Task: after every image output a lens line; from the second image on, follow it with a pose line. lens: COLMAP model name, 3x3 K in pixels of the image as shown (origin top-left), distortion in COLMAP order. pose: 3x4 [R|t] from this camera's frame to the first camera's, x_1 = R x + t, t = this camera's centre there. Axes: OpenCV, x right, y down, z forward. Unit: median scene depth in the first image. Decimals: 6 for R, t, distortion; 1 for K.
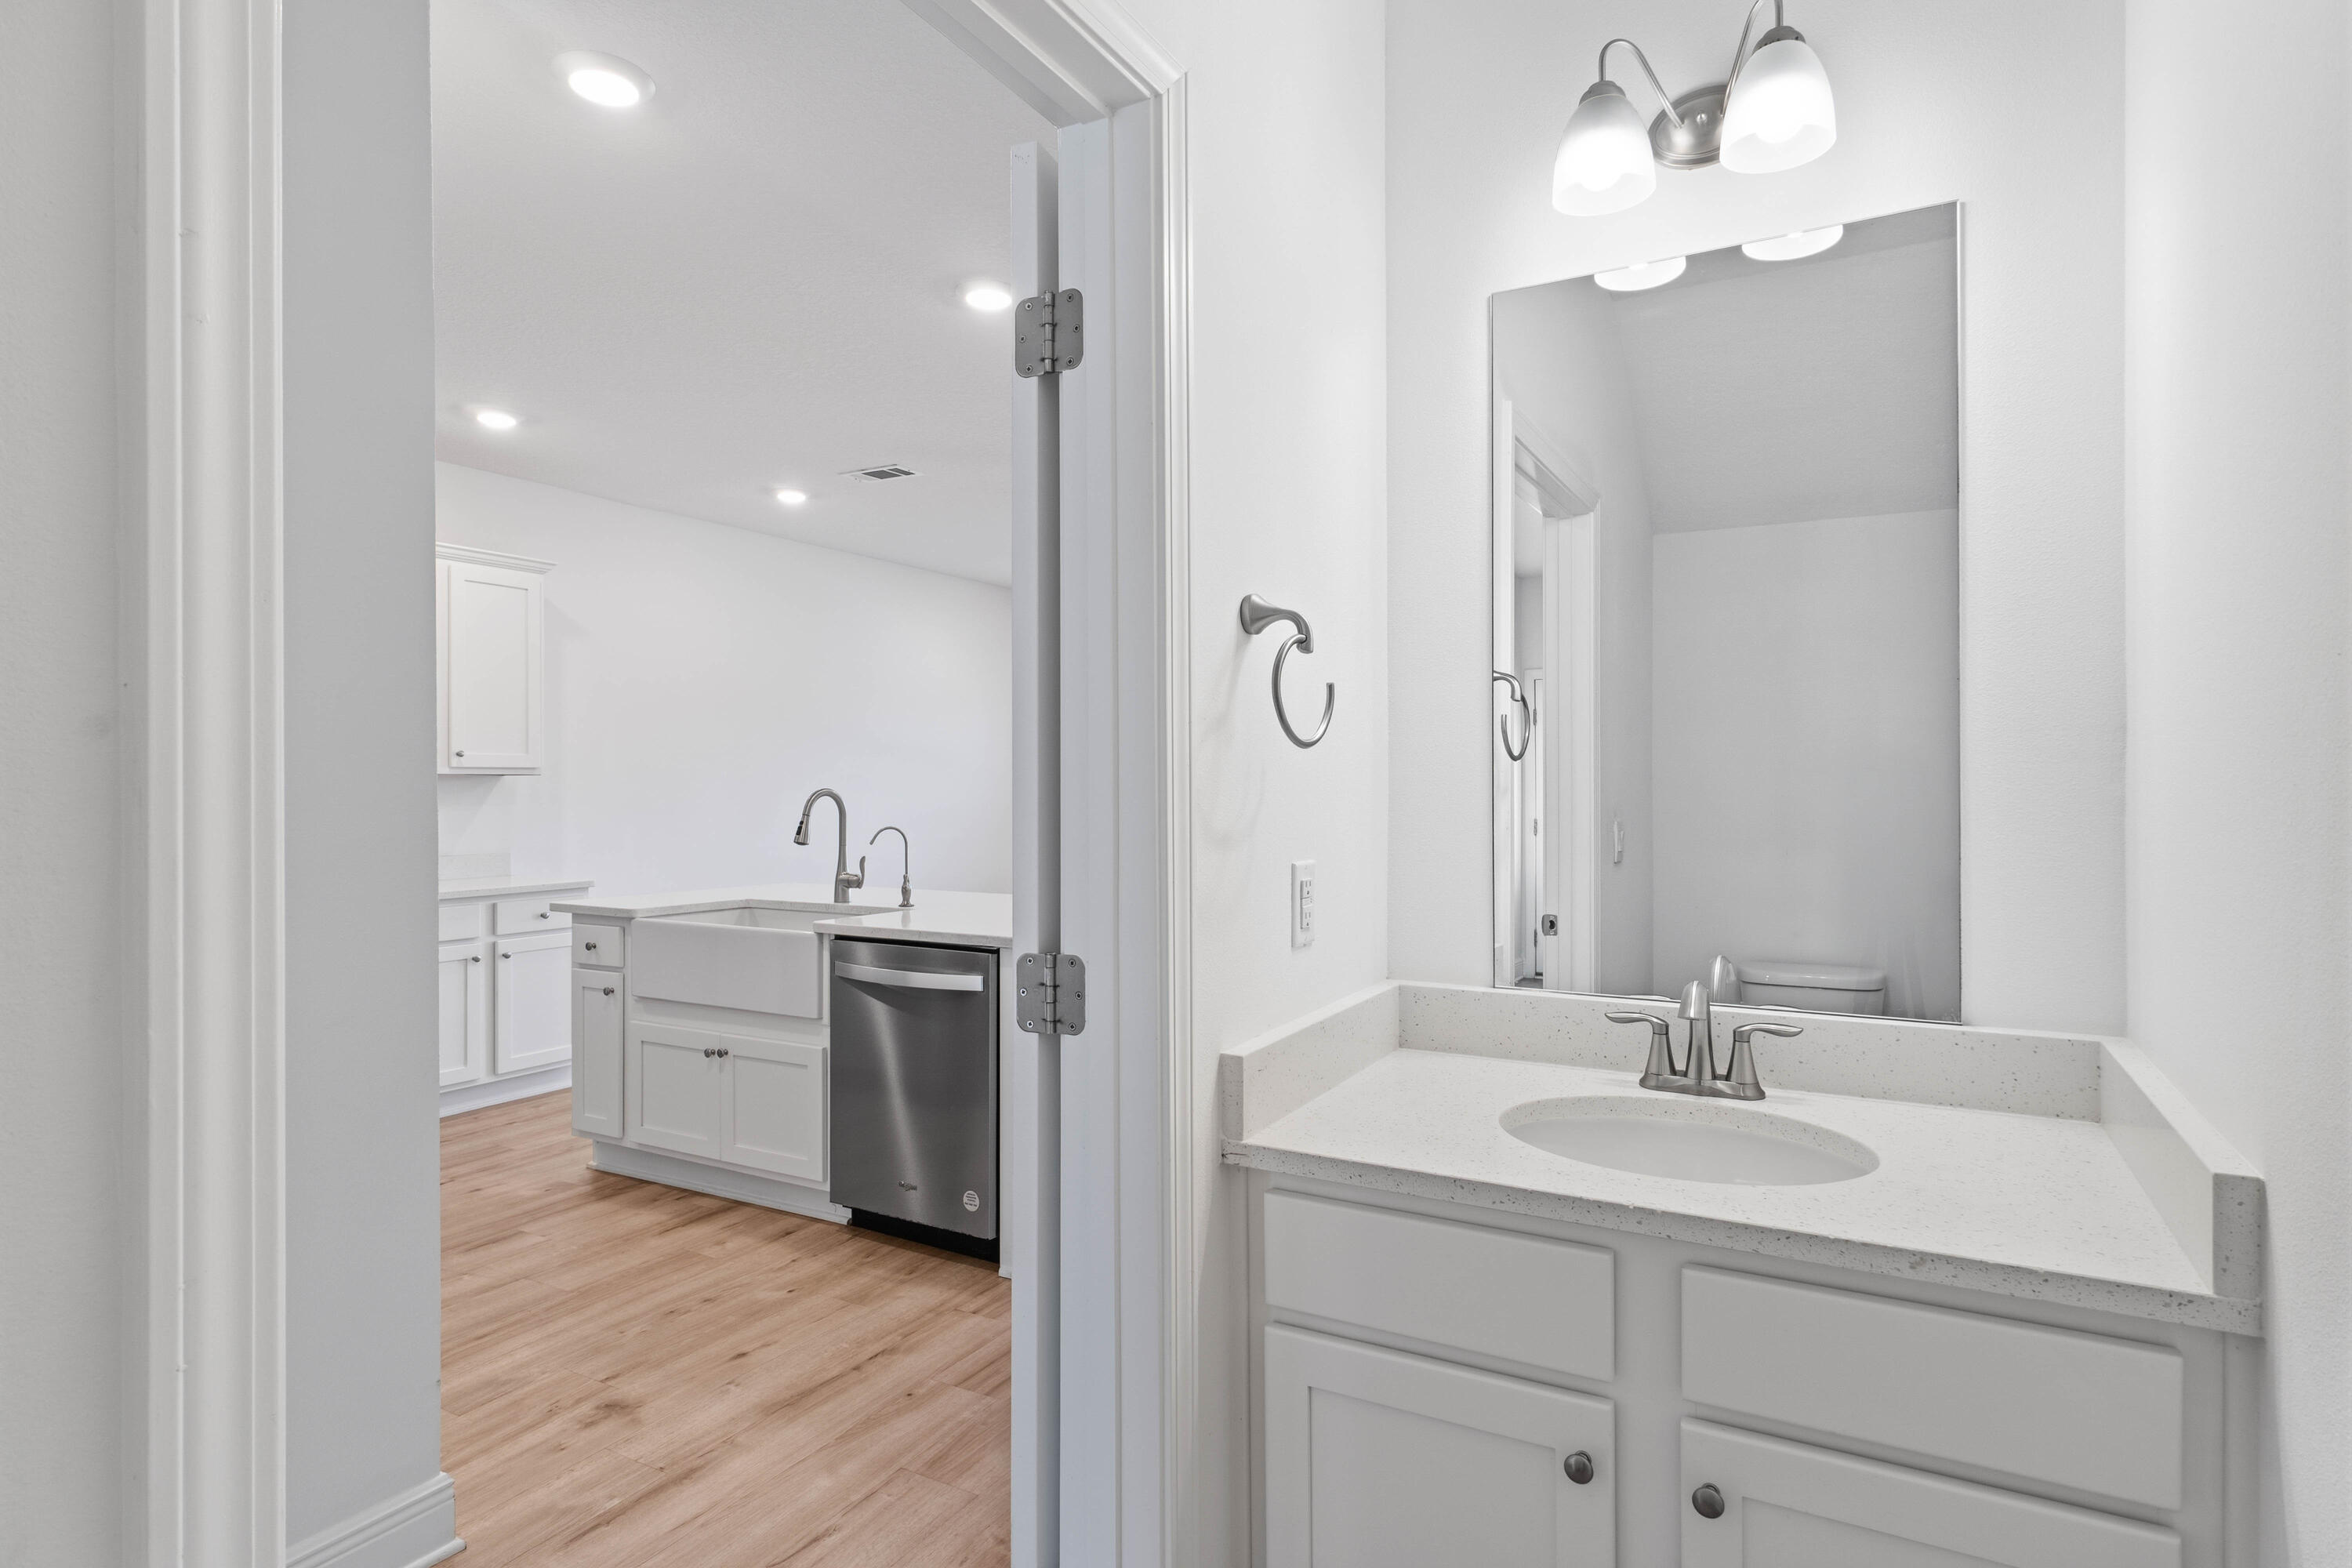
lens RADIAL K [[1229.9, 0, 1178.7], [0, 1229.9, 784.4], [0, 0, 1]] dist [0.005186, -0.001109]
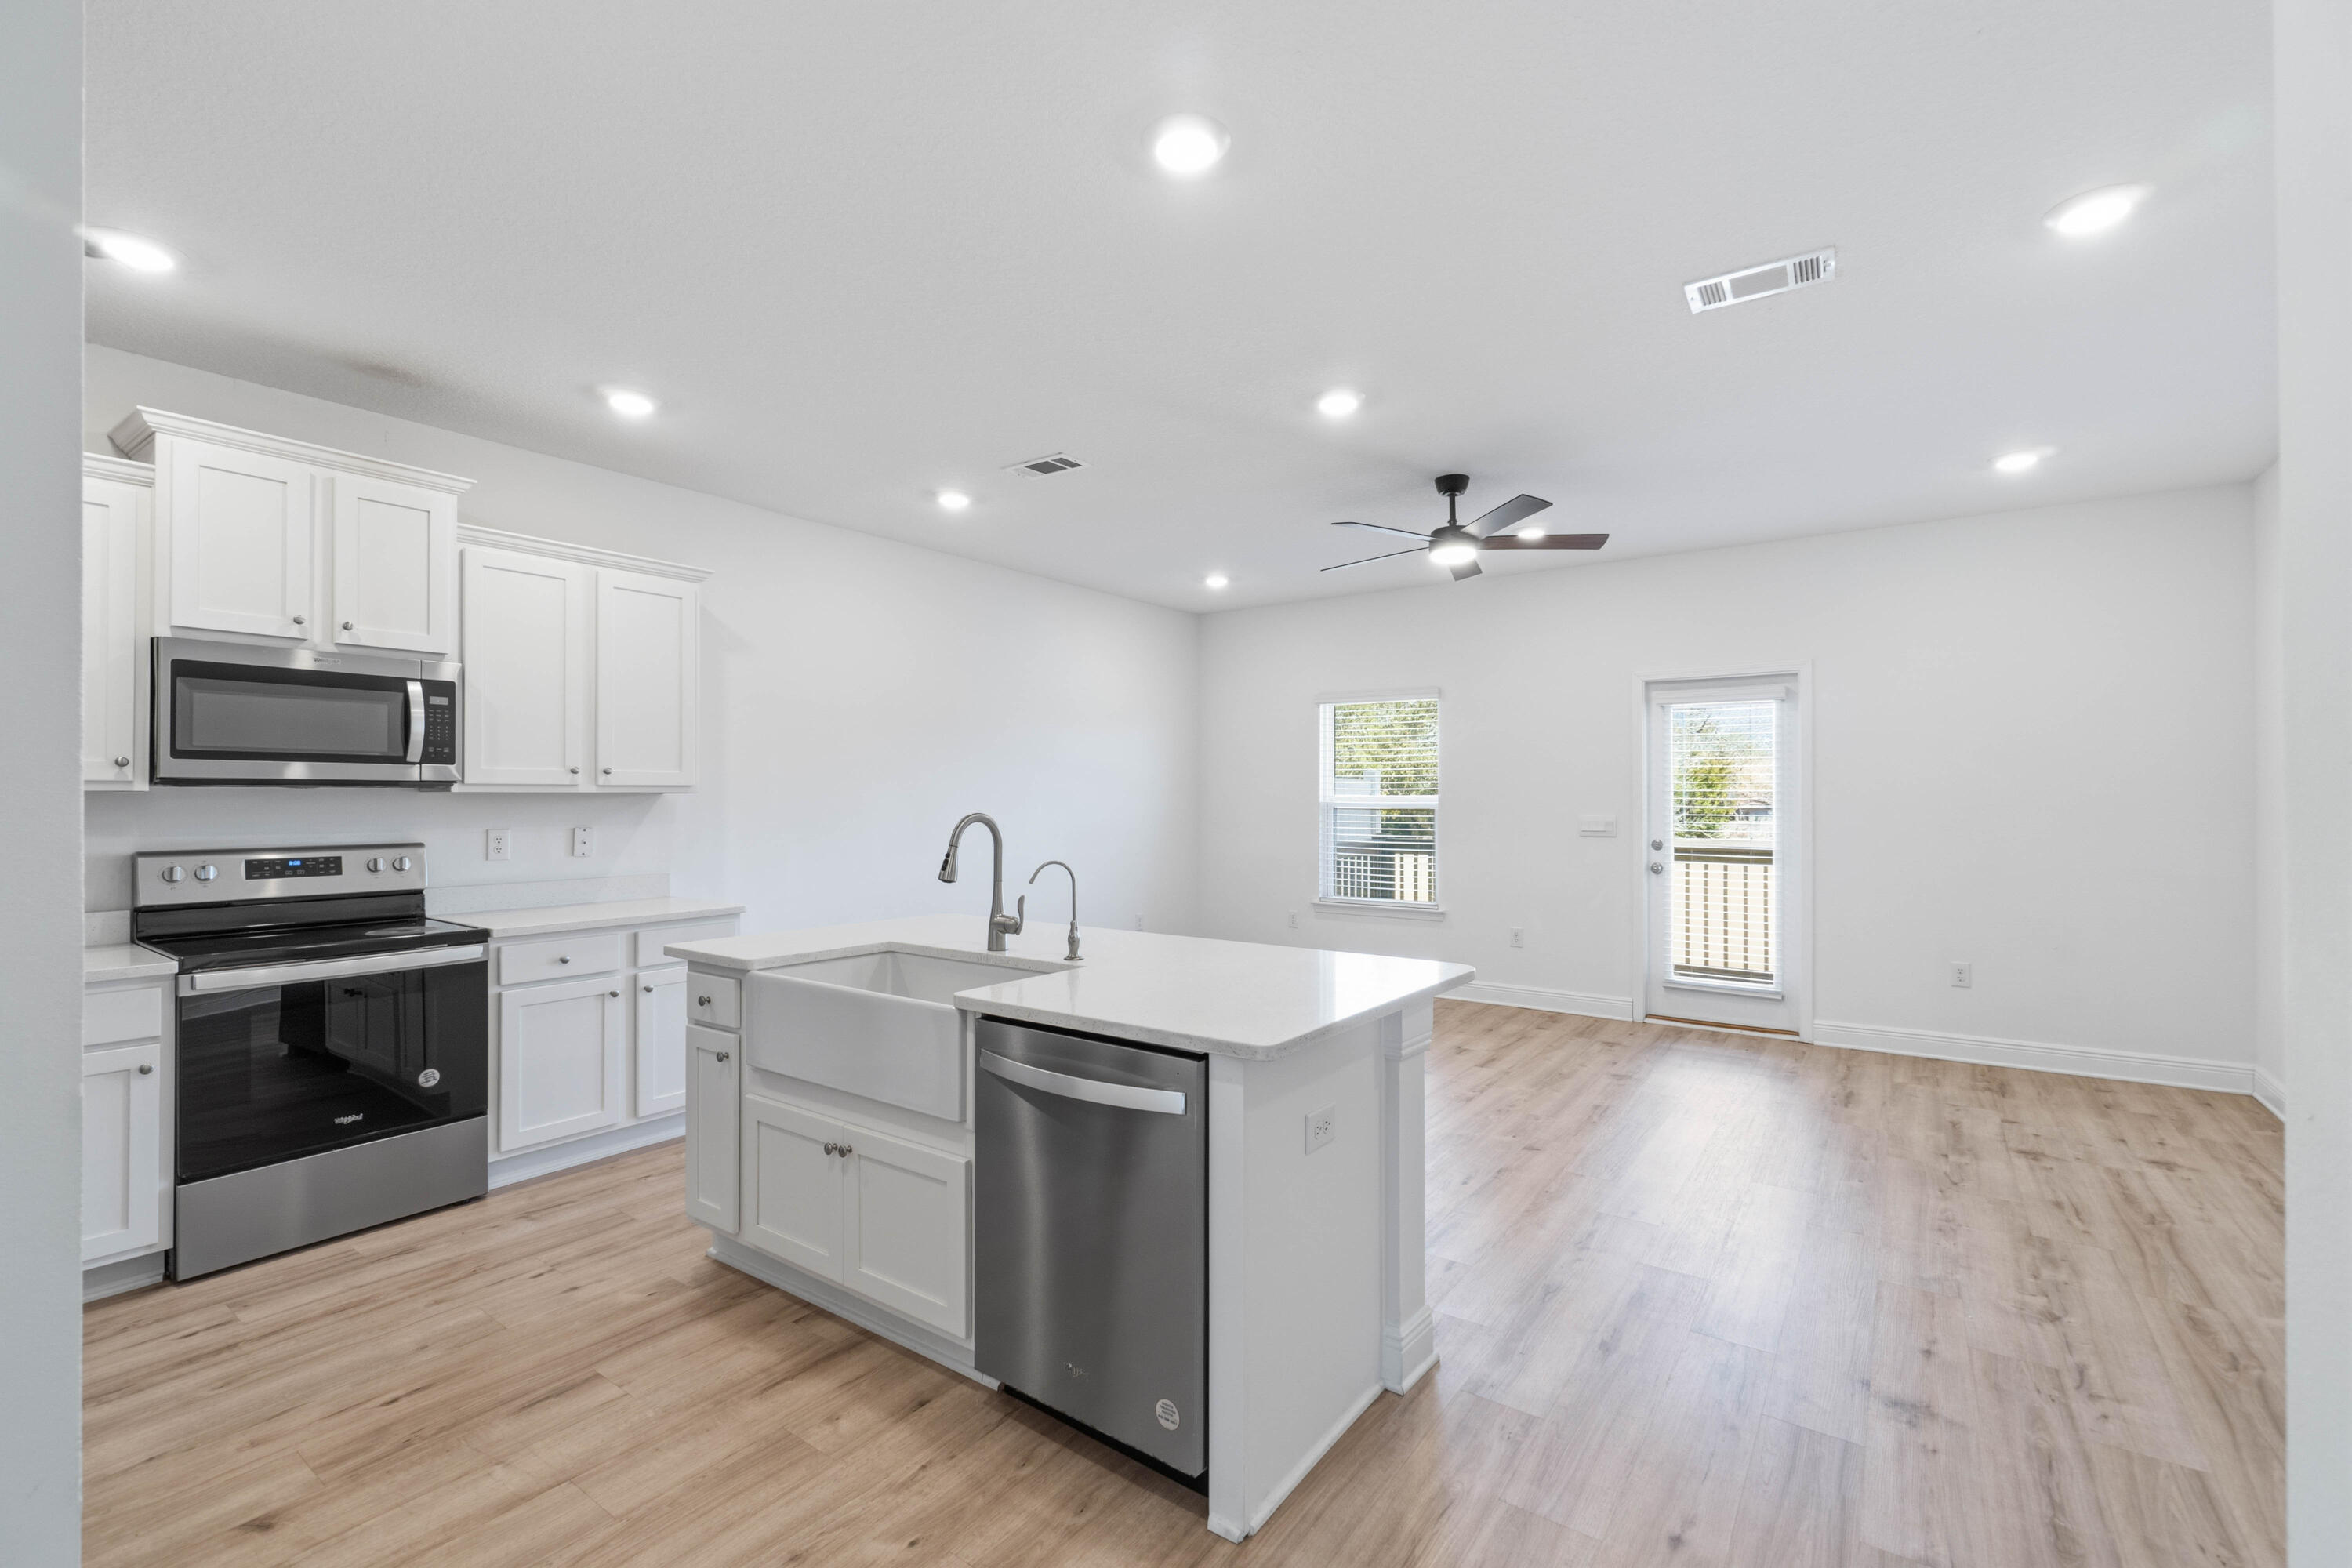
lens RADIAL K [[1015.2, 0, 1183.9], [0, 1015.2, 797.3], [0, 0, 1]] dist [0.001911, 0.001031]
pose [[0.994393, 0.001054, -0.105738, -0.081031], [-0.000650, 0.999992, 0.003862, -0.010348], [0.105742, -0.003771, 0.994386, 0.353617]]
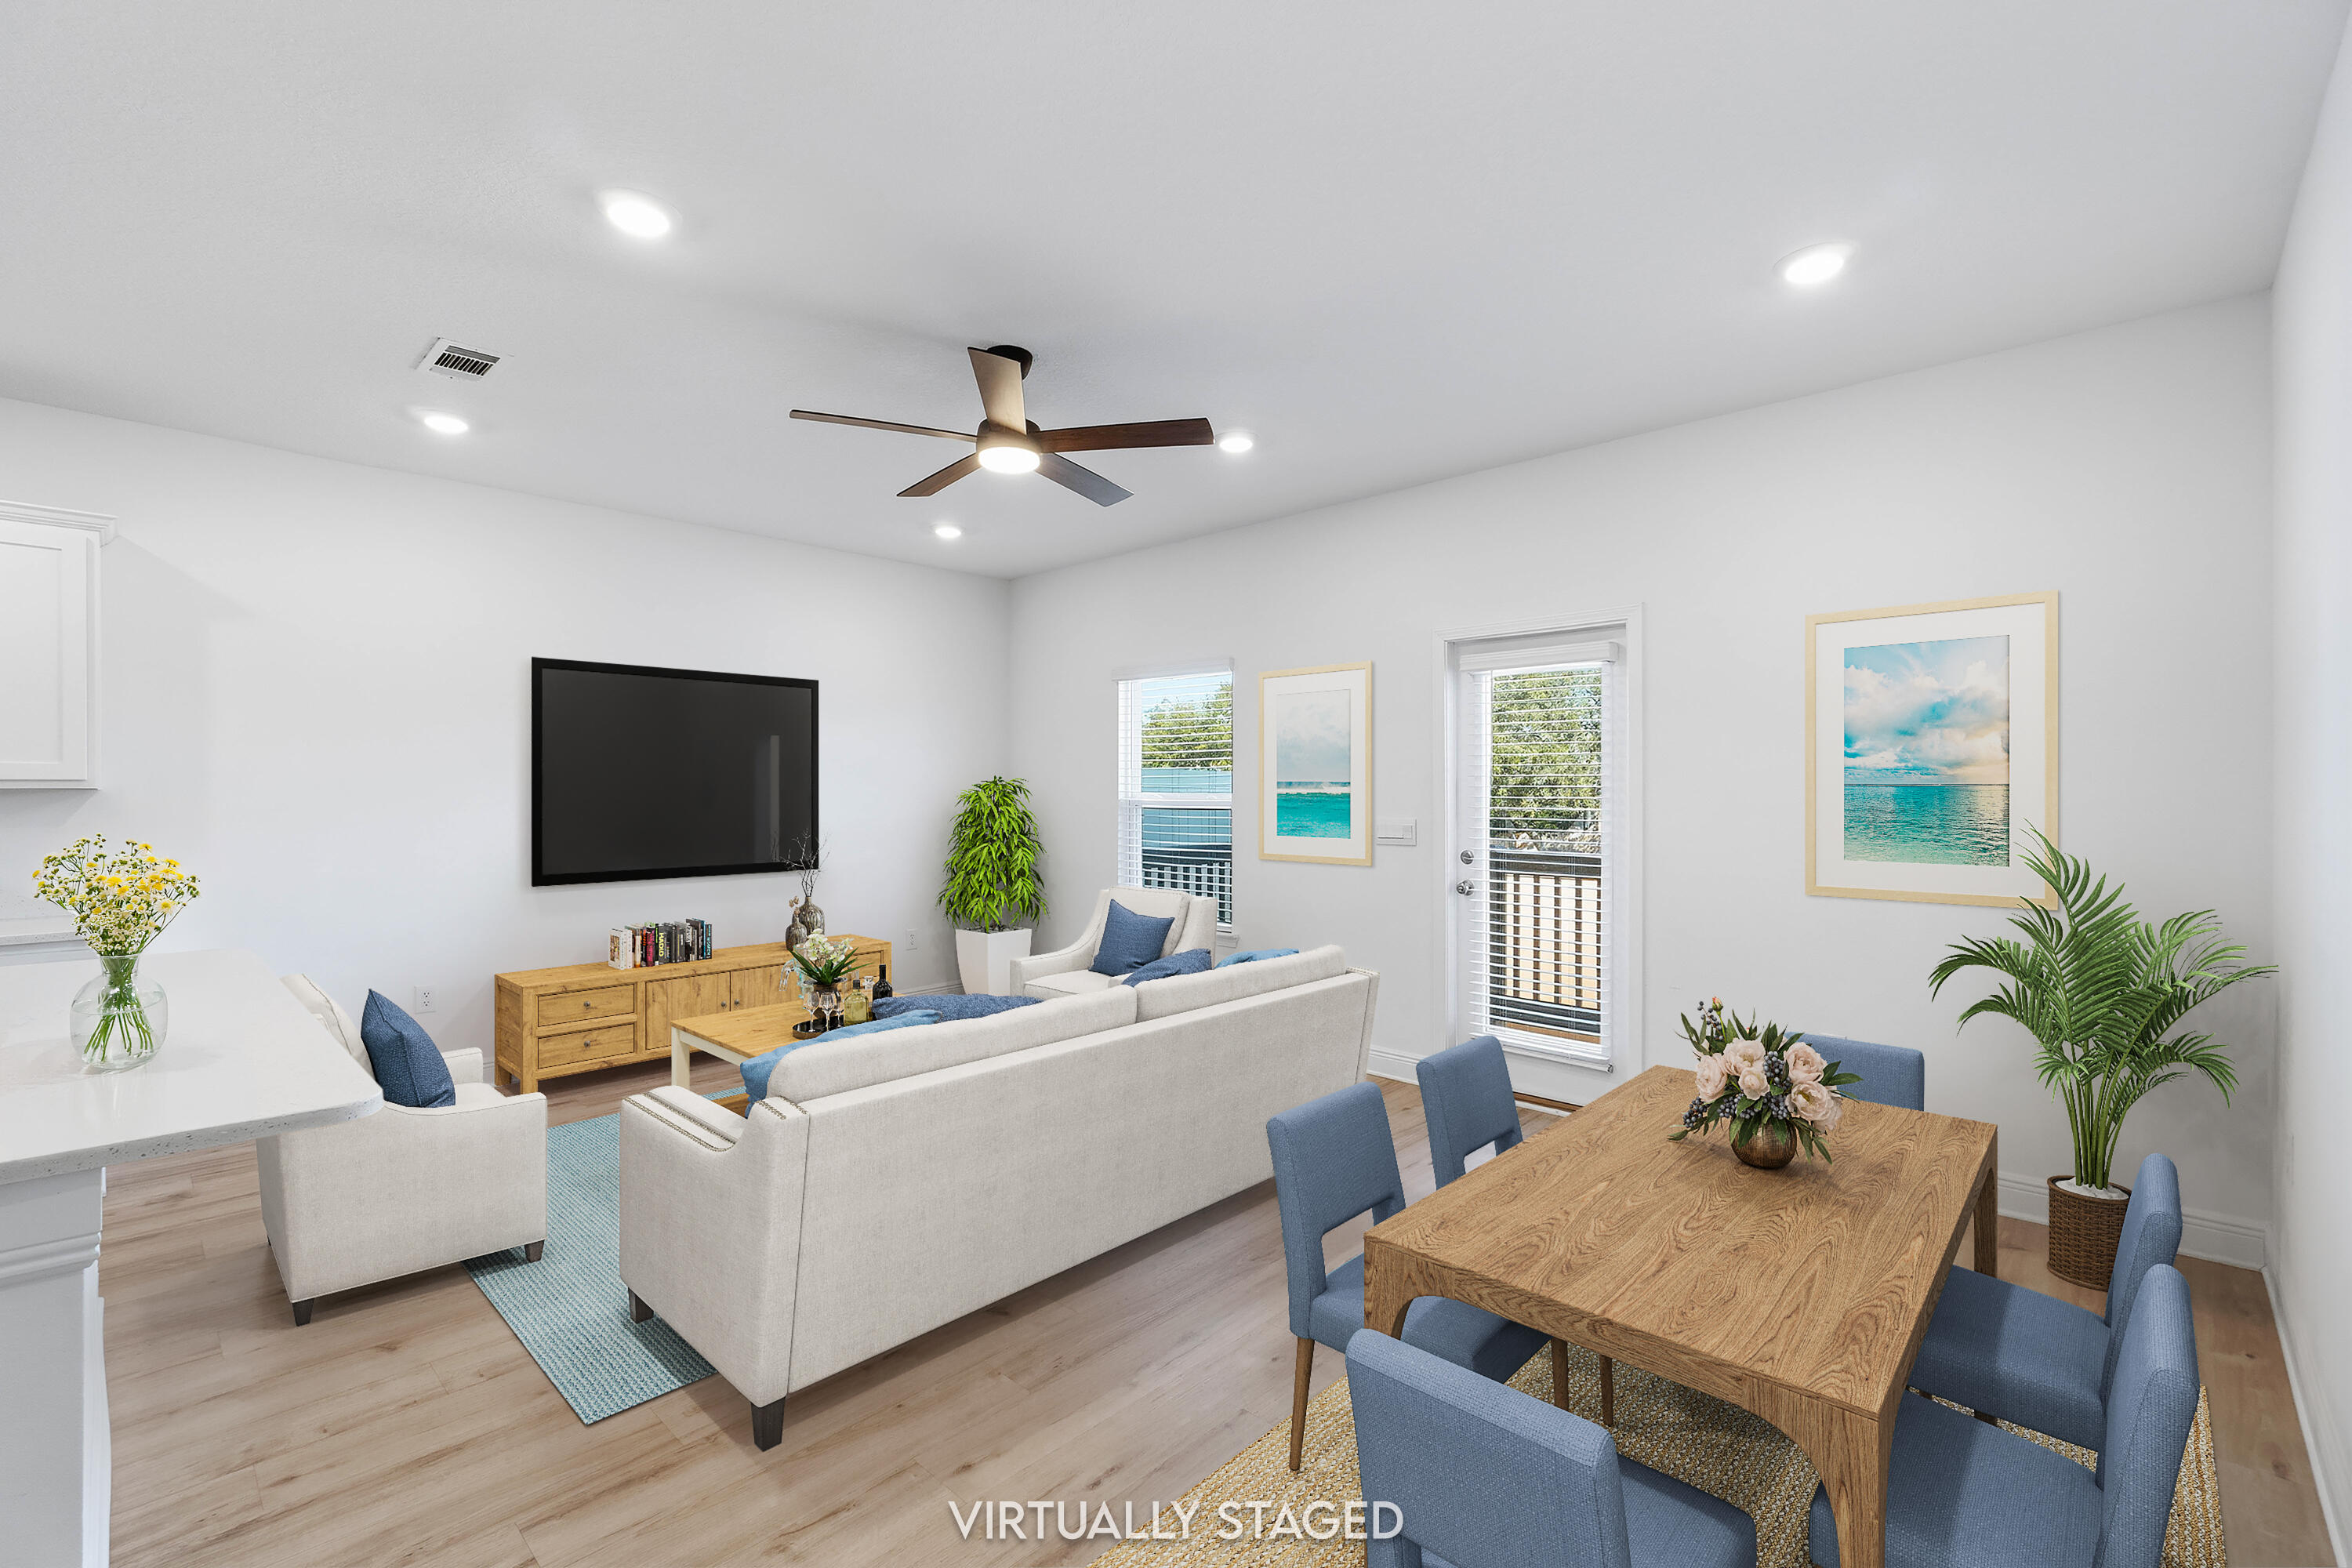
lens RADIAL K [[1015.2, 0, 1183.1], [0, 1015.2, 784.3], [0, 0, 1]] dist [0.001911, 0.001031]
pose [[0.971819, -0.002500, -0.235716, 0.415413], [0.001040, 0.999980, -0.006317, -0.009288], [0.235727, 0.005894, 0.971801, 0.742687]]
